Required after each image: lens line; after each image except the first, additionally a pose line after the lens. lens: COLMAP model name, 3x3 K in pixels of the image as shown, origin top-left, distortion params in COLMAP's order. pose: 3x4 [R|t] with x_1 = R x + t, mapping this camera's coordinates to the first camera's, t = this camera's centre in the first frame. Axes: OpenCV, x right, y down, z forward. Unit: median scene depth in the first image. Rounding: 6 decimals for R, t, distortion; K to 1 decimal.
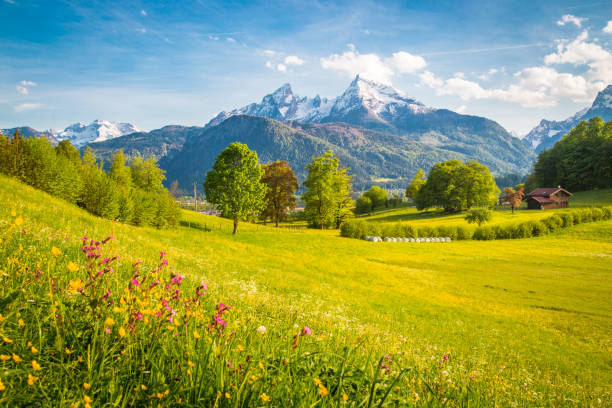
lens RADIAL K [[606.9, 0, 320.7], [0, 606.9, 204.3], [0, 0, 1]] dist [0.082458, 0.019461]
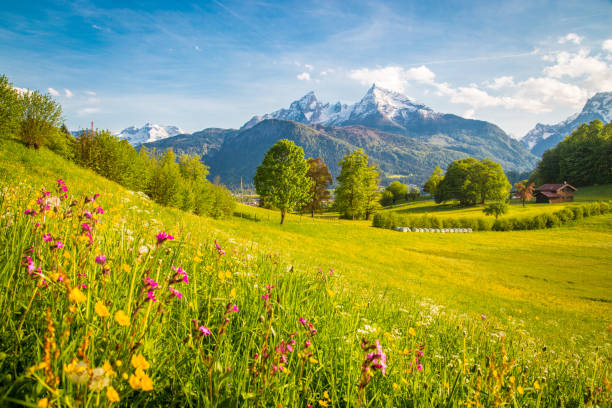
lens RADIAL K [[508.6, 0, 308.5], [0, 508.6, 204.4], [0, 0, 1]] dist [0.033686, 0.010730]
pose [[0.999393, 0.006812, -0.034159, -0.036470], [-0.006359, 0.999891, 0.013360, 0.000729], [0.034246, -0.013135, 0.999327, 0.057986]]
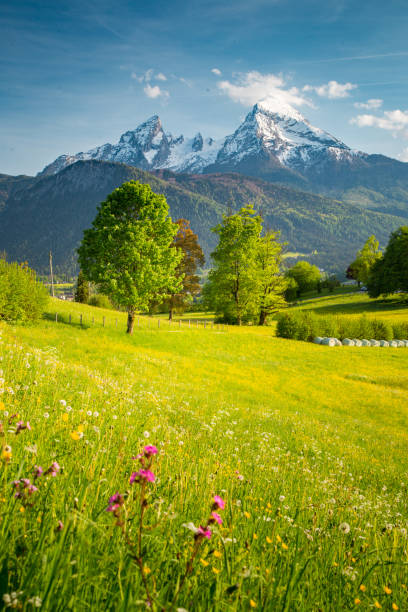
lens RADIAL K [[768.6, 0, 181.5], [0, 768.6, 305.5], [0, 0, 1]] dist [0.179278, 0.047536]
pose [[0.999633, 0.007410, 0.026076, -0.062451], [-0.007901, 0.999792, 0.018785, 0.003641], [-0.025931, -0.018984, 0.999483, 0.136375]]
